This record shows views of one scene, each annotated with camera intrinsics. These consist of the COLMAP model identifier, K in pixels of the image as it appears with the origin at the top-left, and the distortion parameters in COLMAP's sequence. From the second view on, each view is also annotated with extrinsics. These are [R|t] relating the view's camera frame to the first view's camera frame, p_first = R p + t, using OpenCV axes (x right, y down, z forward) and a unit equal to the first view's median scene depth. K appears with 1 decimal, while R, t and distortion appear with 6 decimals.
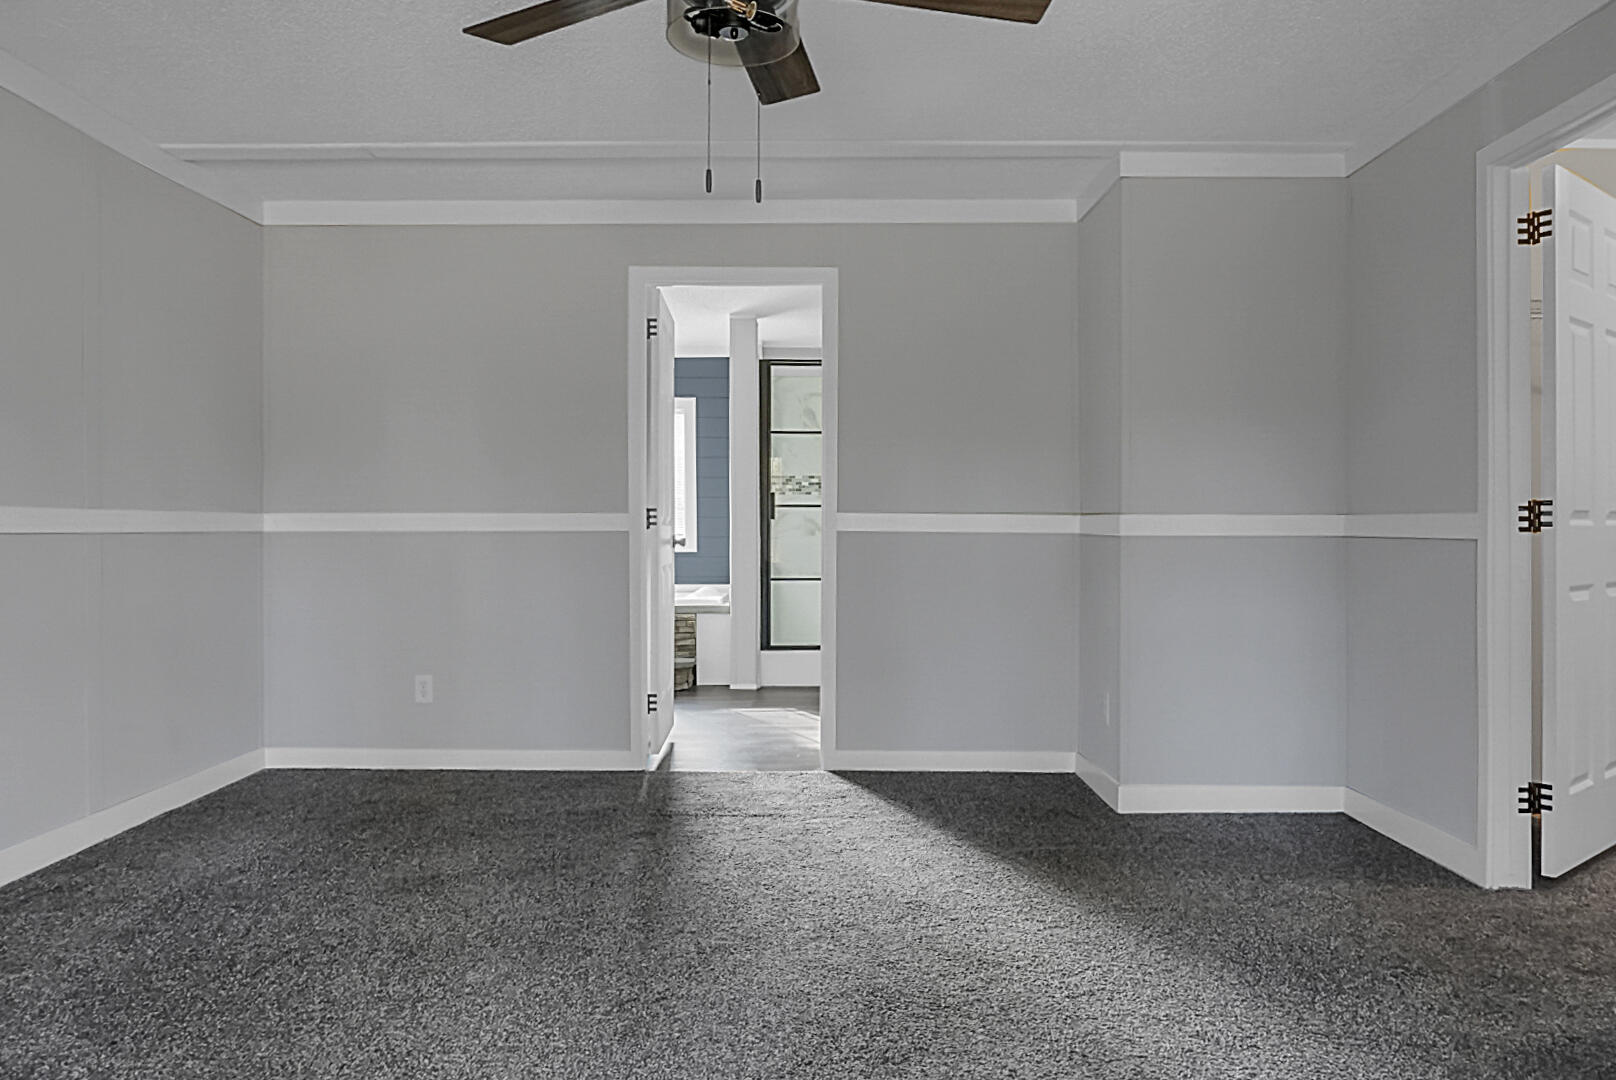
lens RADIAL K [[1098.8, 0, 811.7], [0, 1098.8, 542.6], [0, 0, 1]] dist [-0.029888, -0.000232]
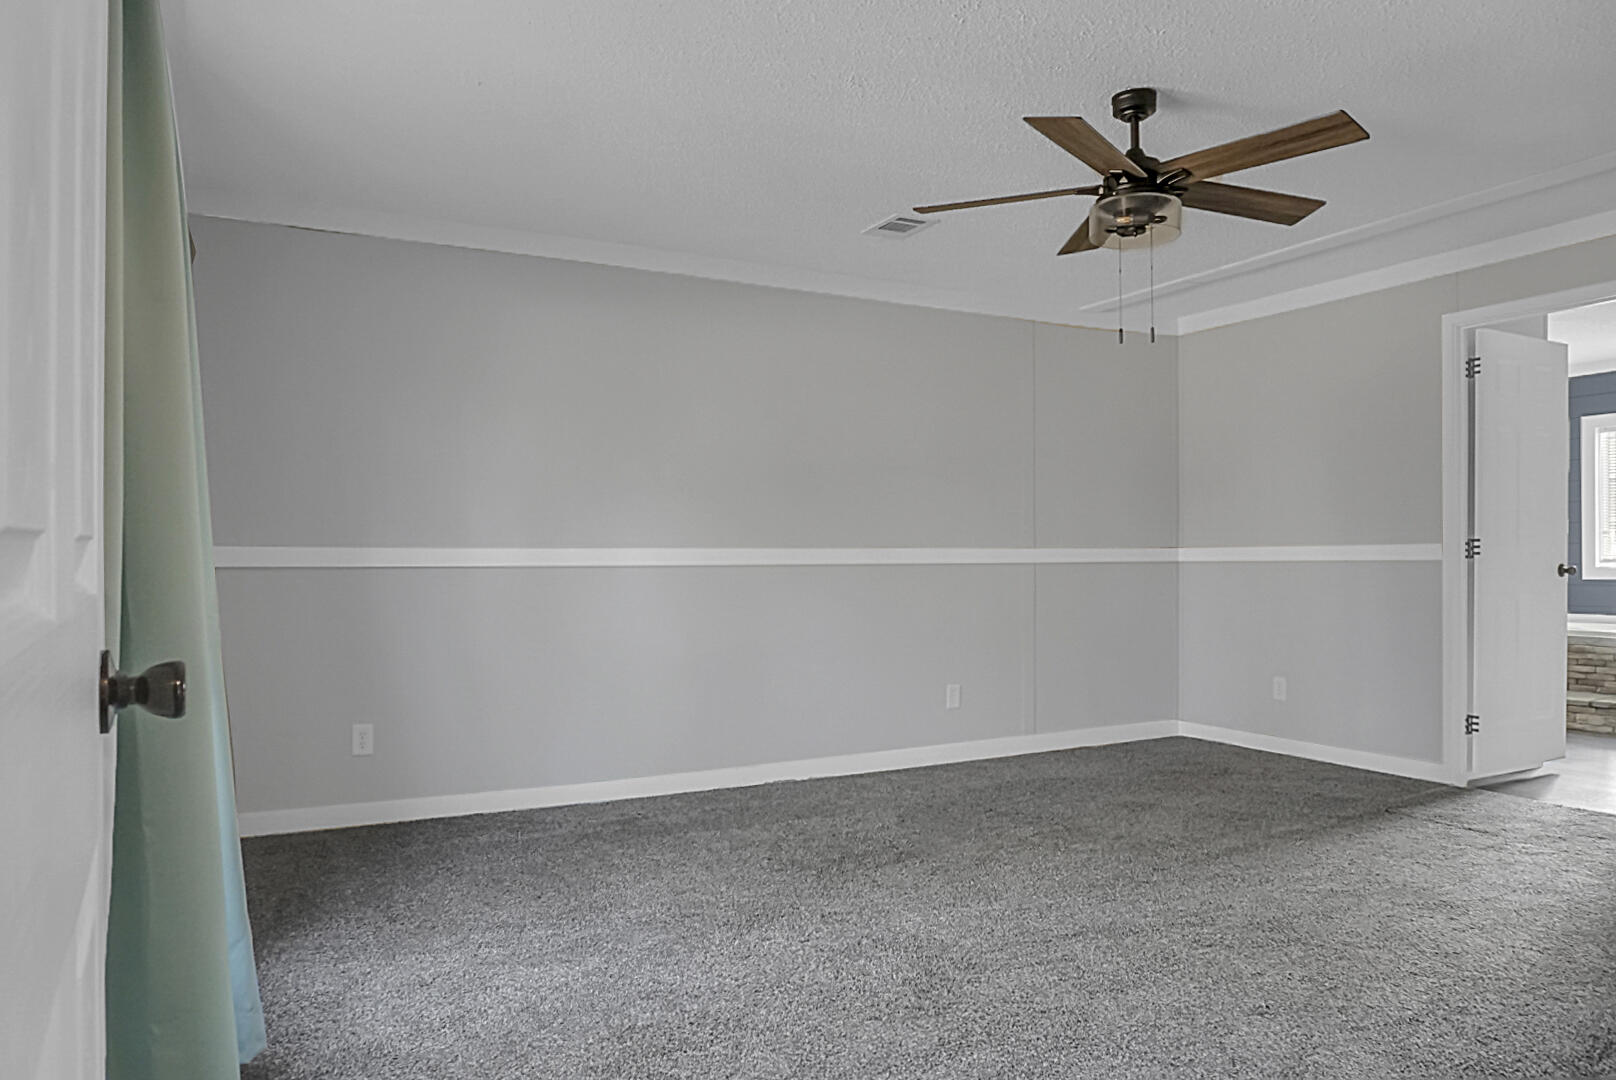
lens RADIAL K [[1098.8, 0, 806.5], [0, 1098.8, 544.2], [0, 0, 1]] dist [-0.029888, -0.000232]
pose [[0.462854, -0.017207, -0.886267, 0.493748], [-0.003211, 0.999772, -0.021087, -0.001115], [0.886429, 0.012606, 0.462693, -0.043816]]
